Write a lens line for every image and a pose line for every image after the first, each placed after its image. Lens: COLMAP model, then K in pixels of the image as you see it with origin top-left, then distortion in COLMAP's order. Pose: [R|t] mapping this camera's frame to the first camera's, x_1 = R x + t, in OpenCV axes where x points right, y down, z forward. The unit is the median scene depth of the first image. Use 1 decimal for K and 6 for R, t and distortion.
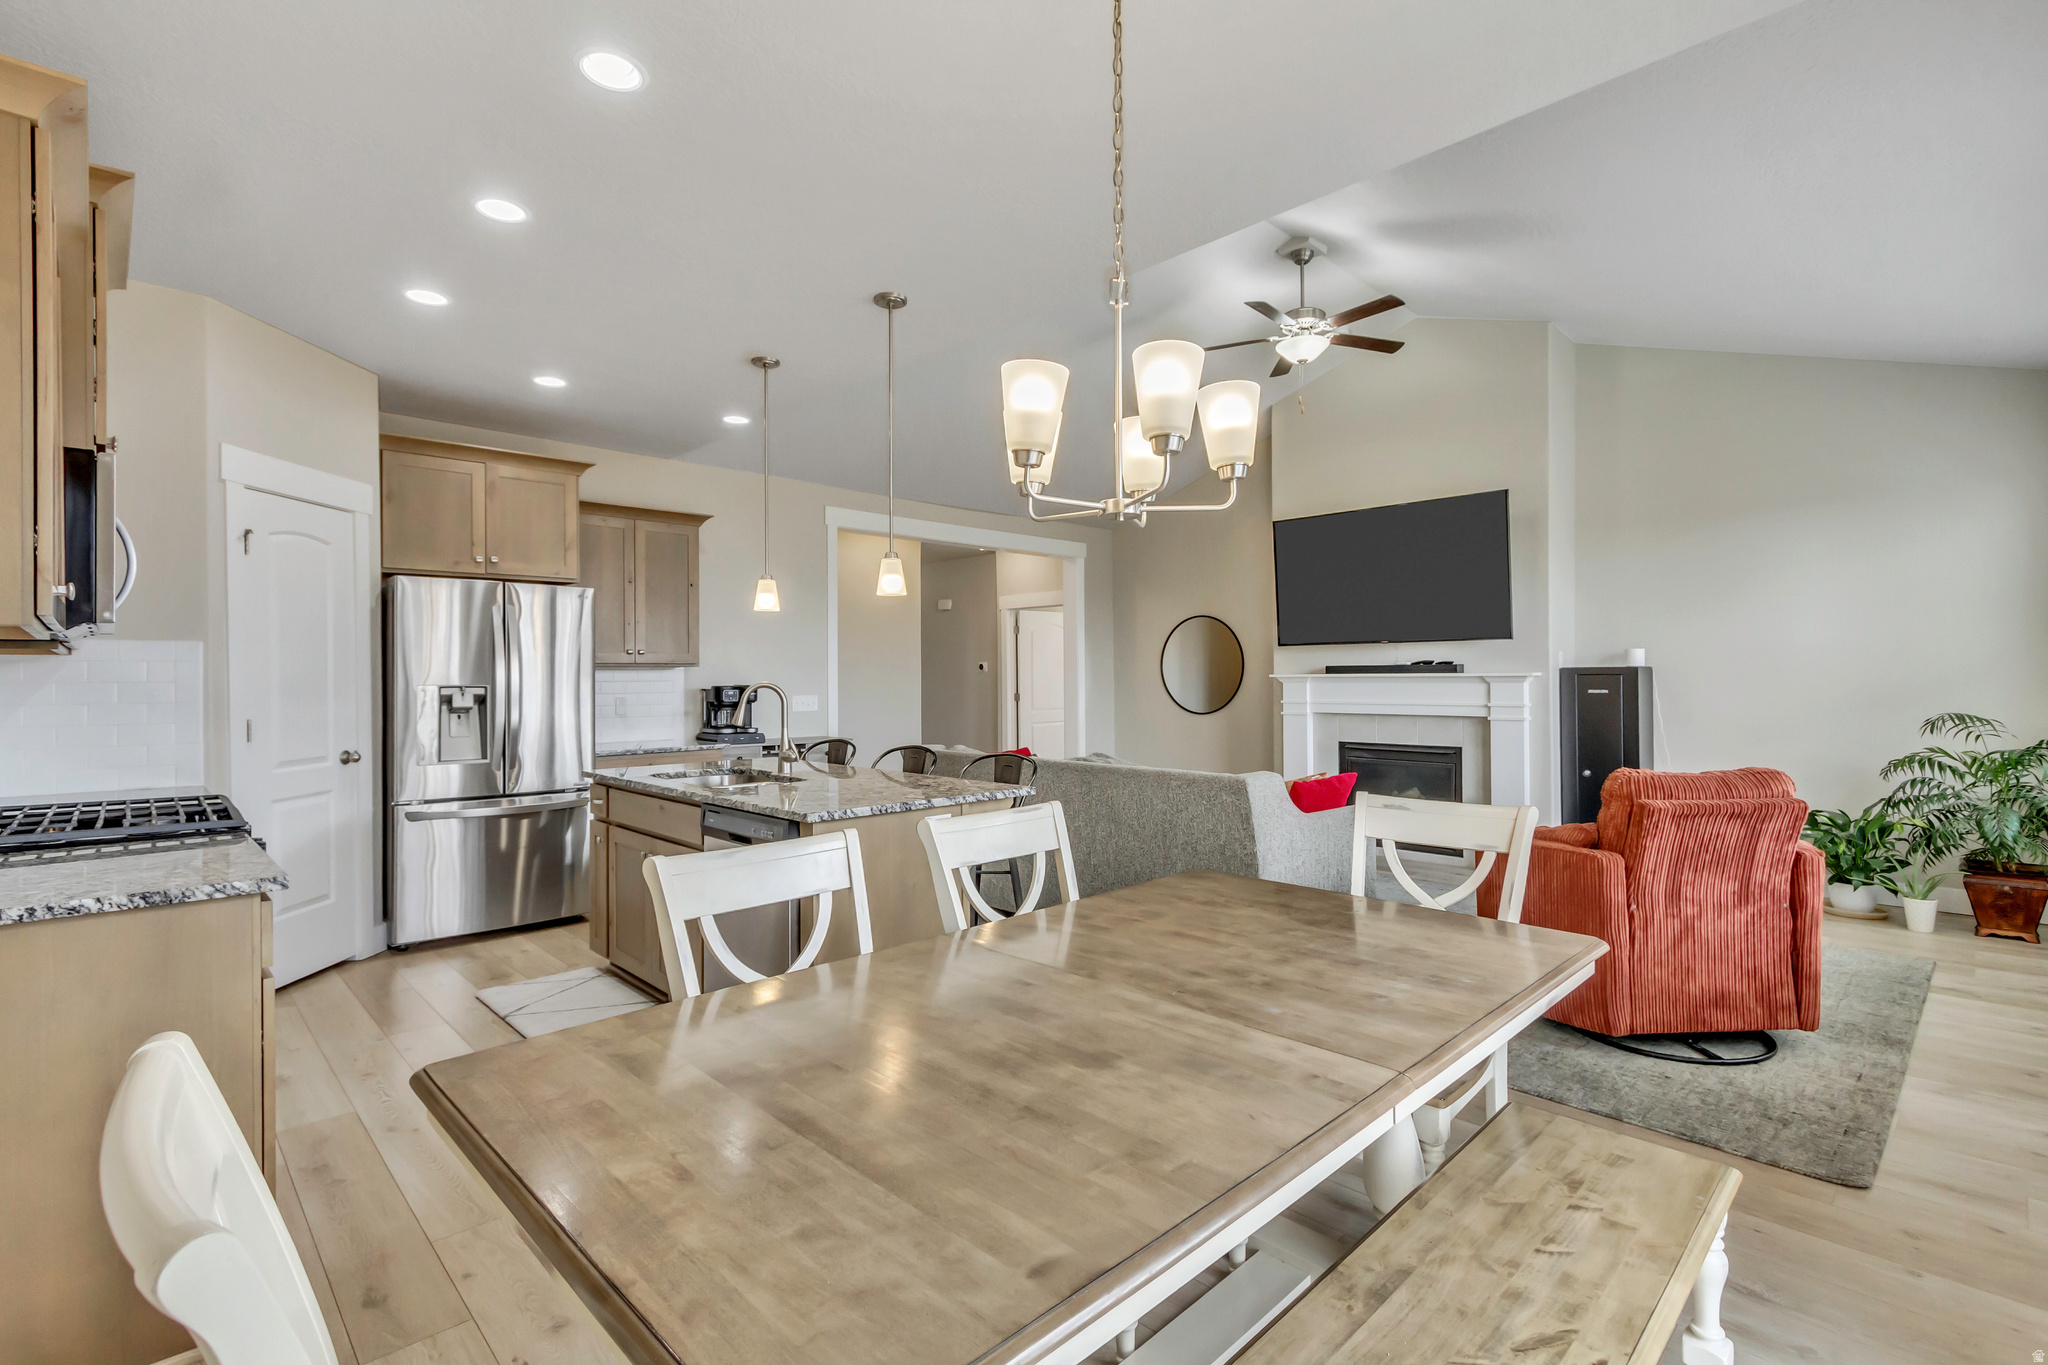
lens RADIAL K [[940.1, 0, 1029.1], [0, 940.1, 674.7], [0, 0, 1]] dist [0.007290, -0.000970]
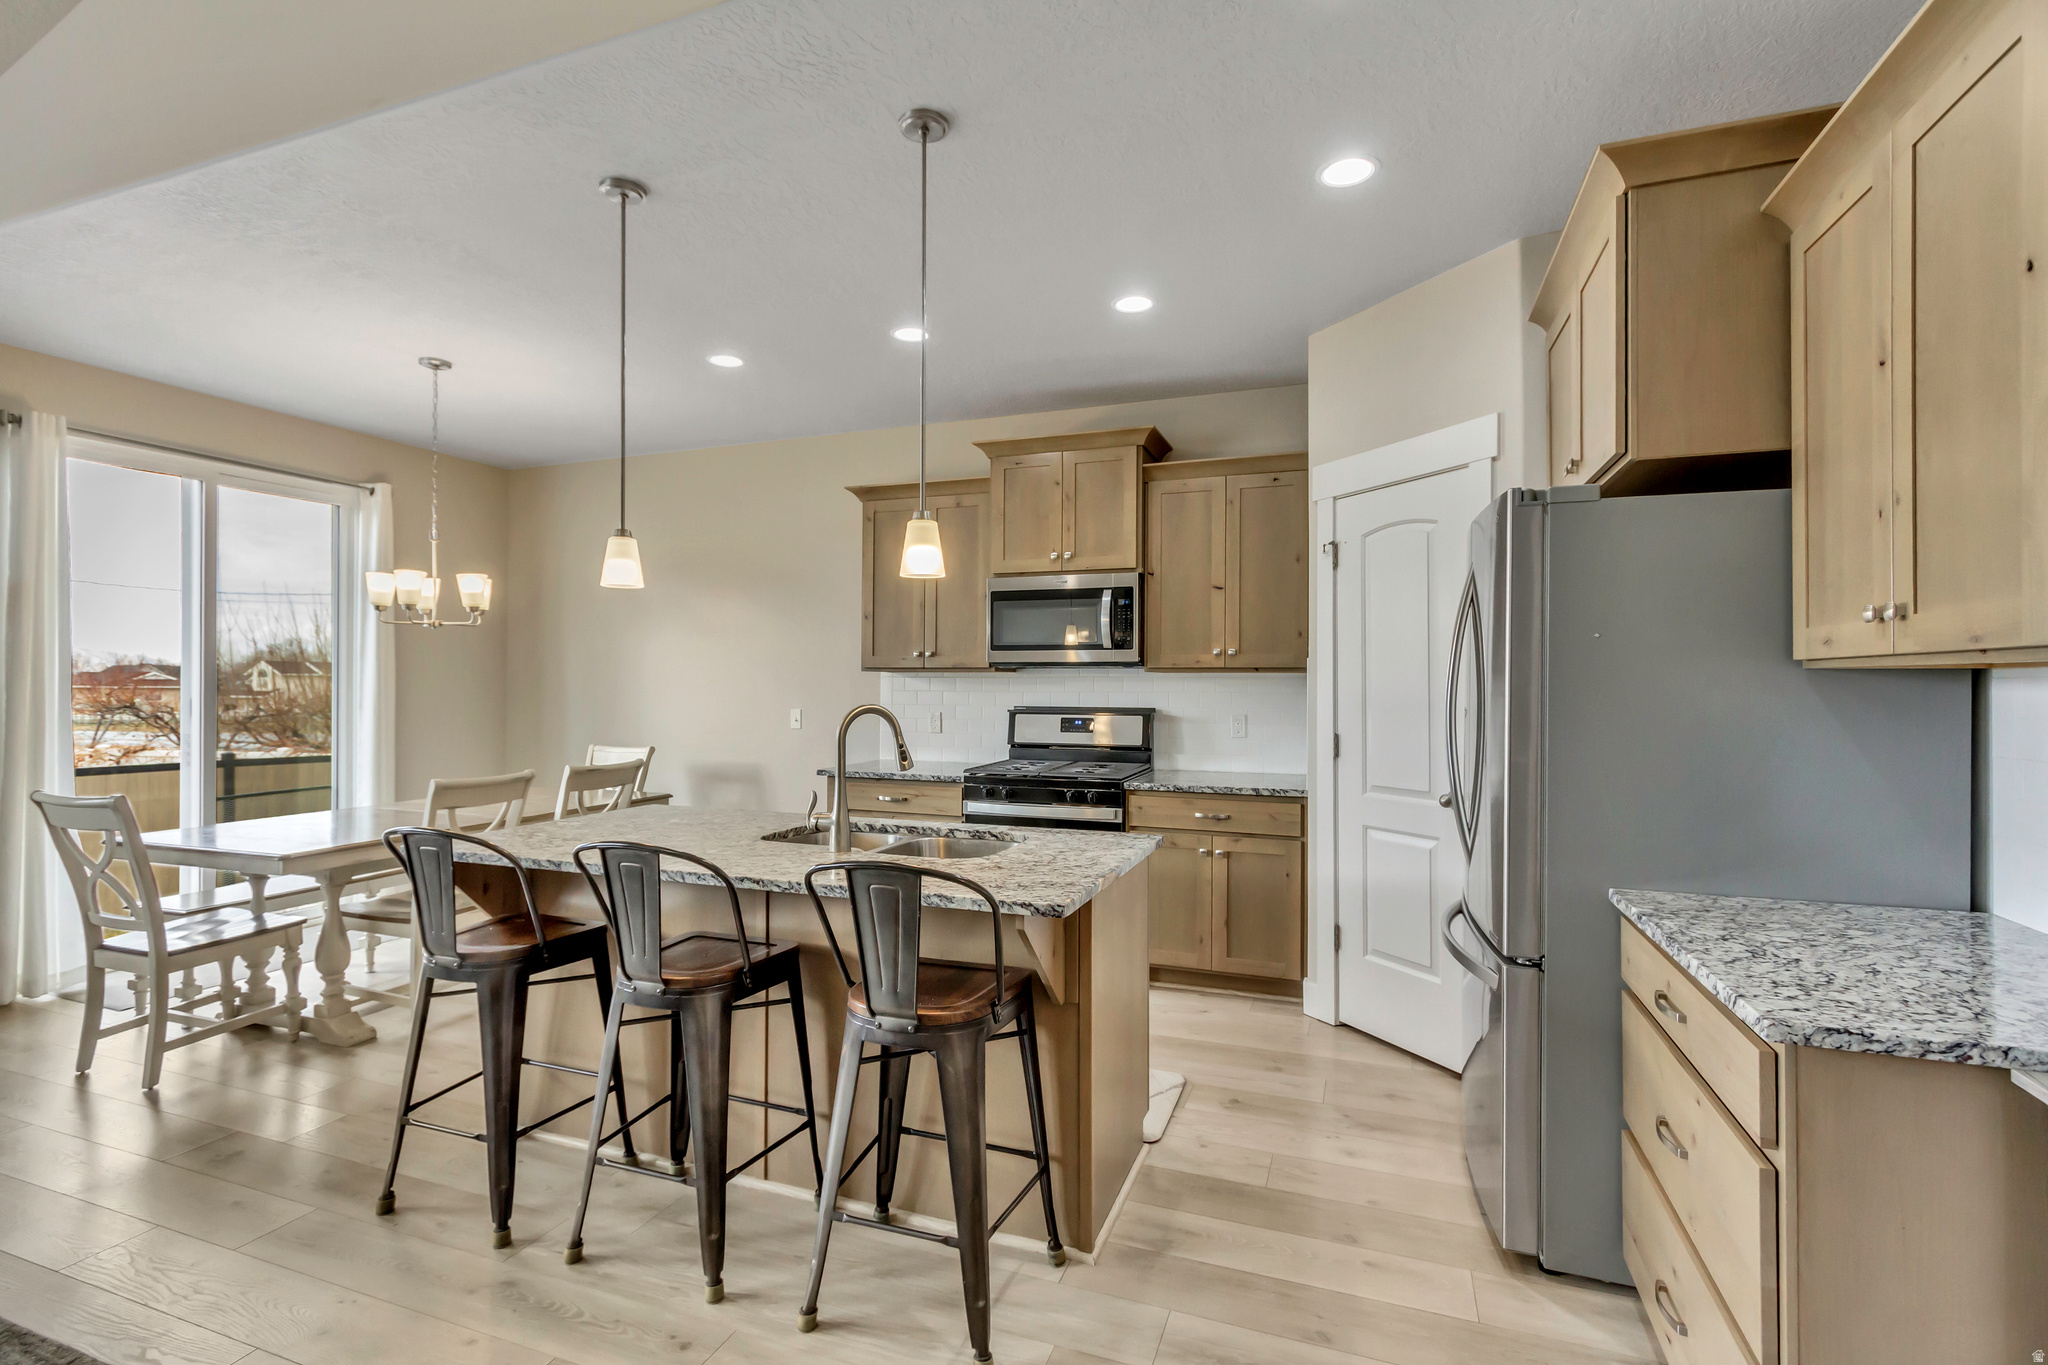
lens RADIAL K [[940.1, 0, 1013.1], [0, 940.1, 680.5], [0, 0, 1]] dist [0.007290, -0.000970]
pose [[-0.908277, 0.001692, -0.418365, -0.076702], [0.002860, 0.999994, -0.002165, -0.004642], [0.418359, -0.003163, -0.908276, 1.227978]]
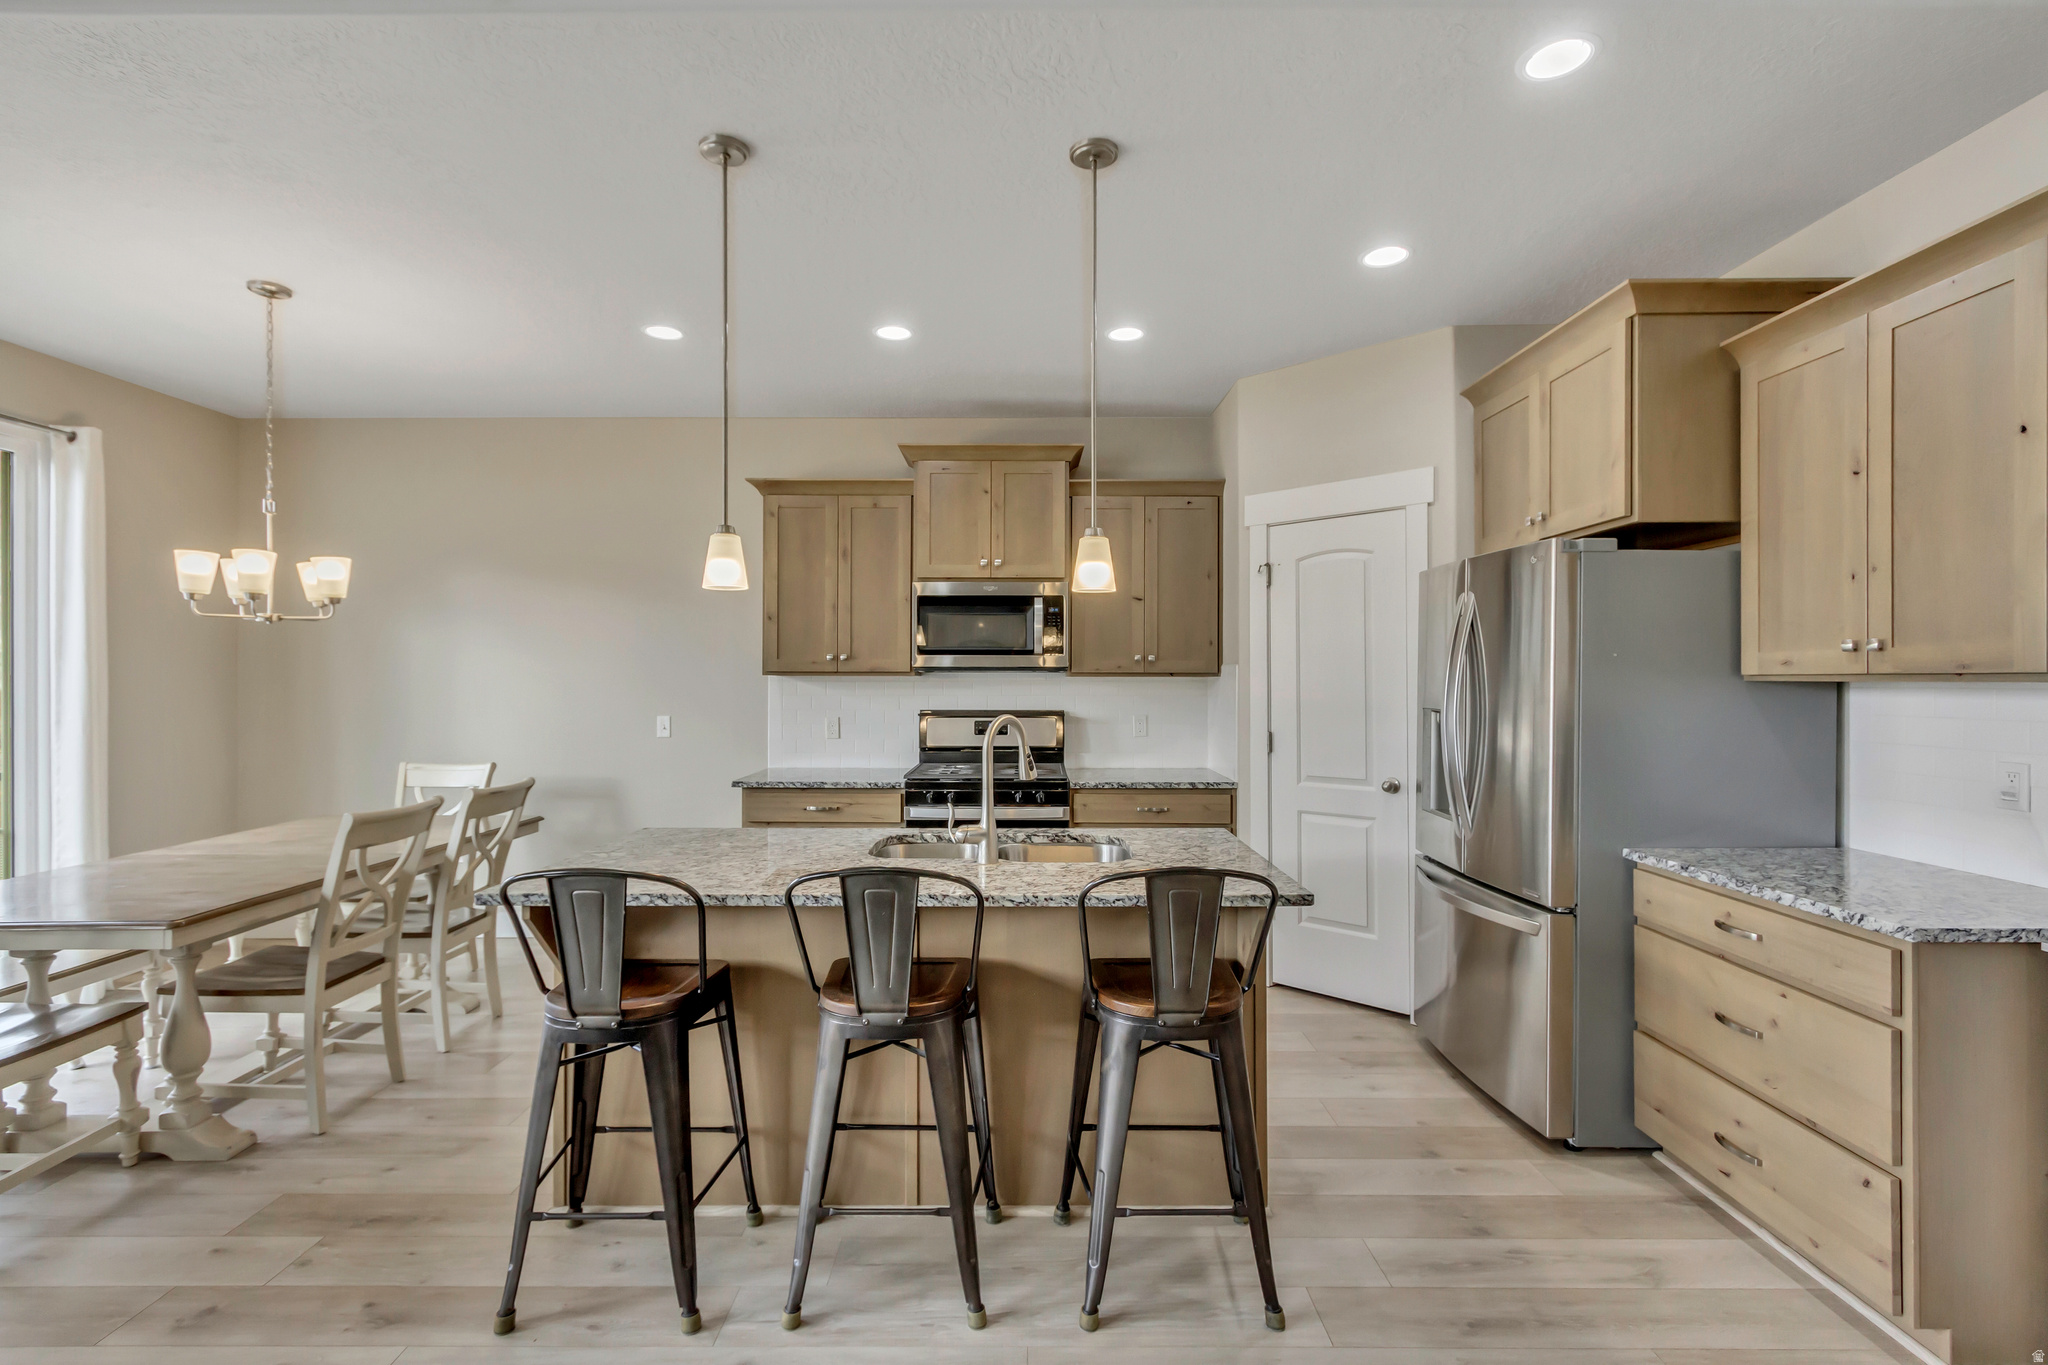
lens RADIAL K [[940.1, 0, 1012.5], [0, 940.1, 683.6], [0, 0, 1]] dist [0.007290, -0.000970]
pose [[-0.704833, 0.007896, -0.709329, 0.130447], [0.004830, 0.999968, 0.006332, -0.012821], [0.709357, 0.001037, -0.704849, 1.102192]]
